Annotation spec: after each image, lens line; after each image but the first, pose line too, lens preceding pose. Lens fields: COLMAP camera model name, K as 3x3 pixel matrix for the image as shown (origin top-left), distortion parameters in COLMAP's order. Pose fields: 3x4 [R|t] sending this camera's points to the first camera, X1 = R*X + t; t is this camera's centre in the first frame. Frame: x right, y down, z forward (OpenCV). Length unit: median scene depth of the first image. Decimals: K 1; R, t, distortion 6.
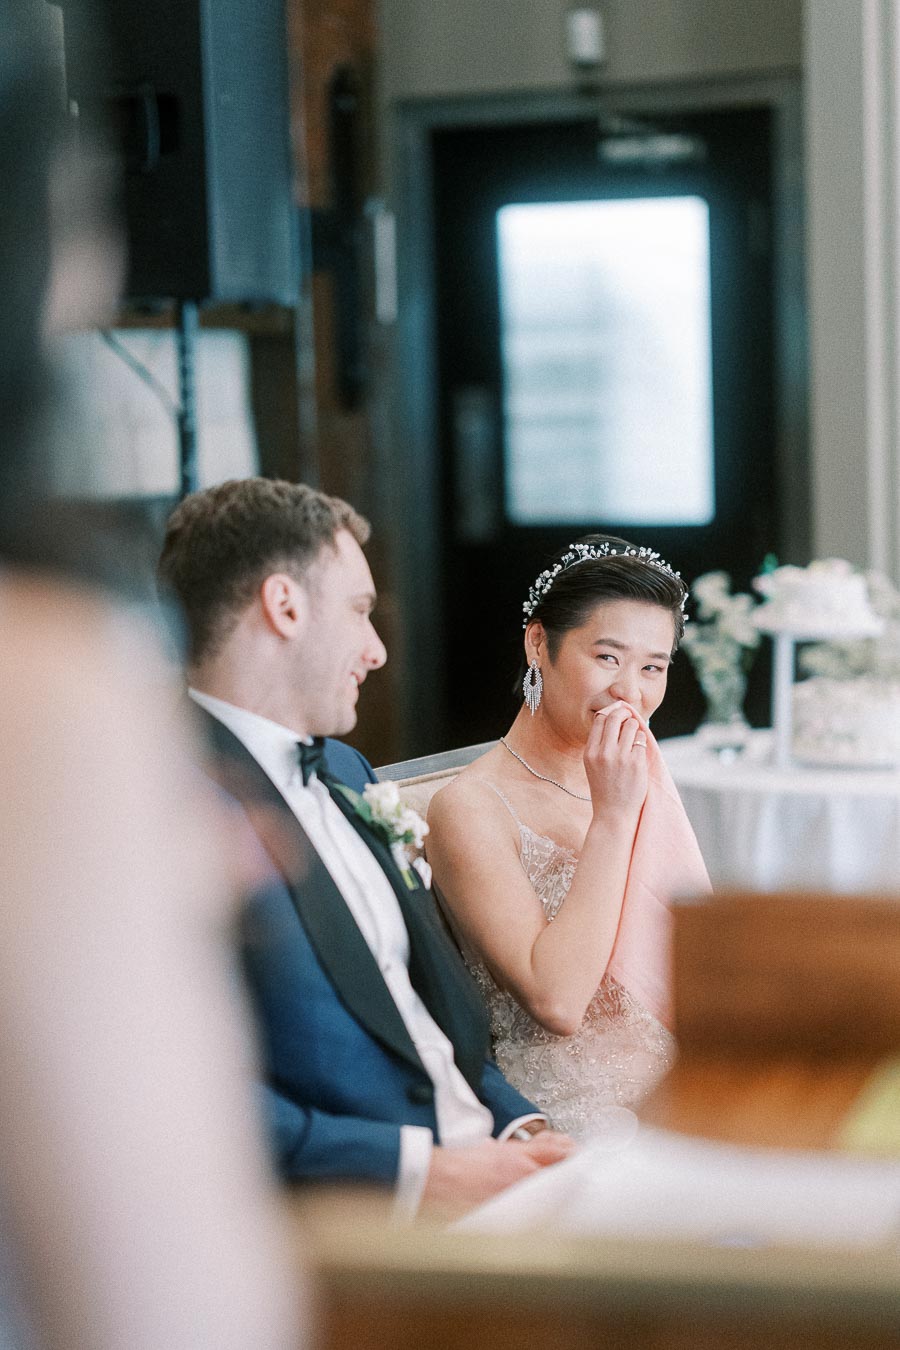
lens RADIAL K [[3374.3, 0, 450.0], [0, 3374.3, 675.0], [0, 0, 1]] dist [0.065268, -0.383787]
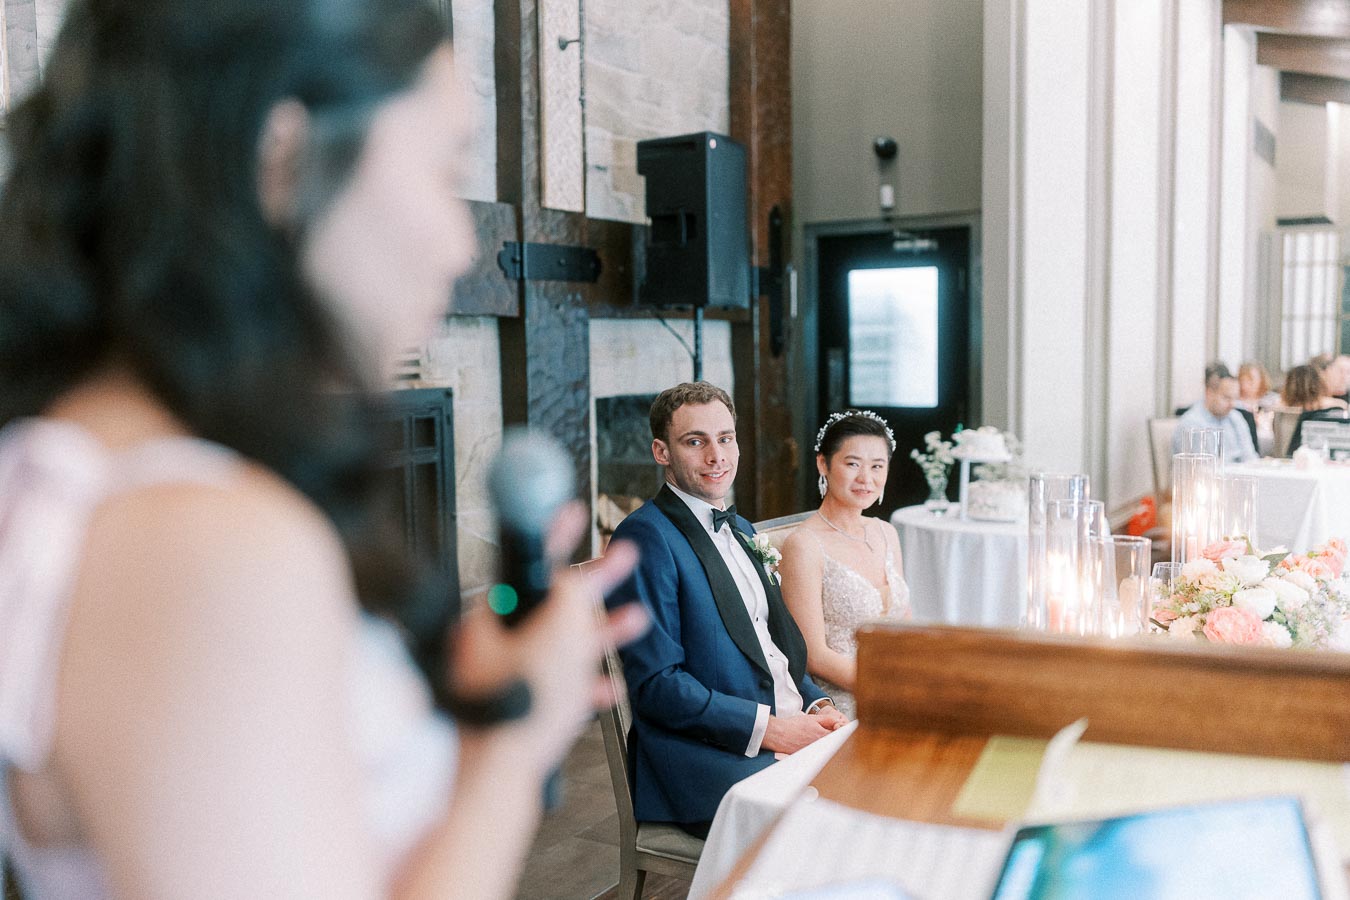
lens RADIAL K [[1348.5, 0, 675.0], [0, 1348.5, 450.0], [0, 0, 1]] dist [-0.004165, 0.004370]
pose [[0.992453, 0.022586, -0.120531, 0.016726], [-0.024079, 0.999650, -0.010948, -0.004053], [0.120242, 0.013767, 0.992649, 0.106286]]
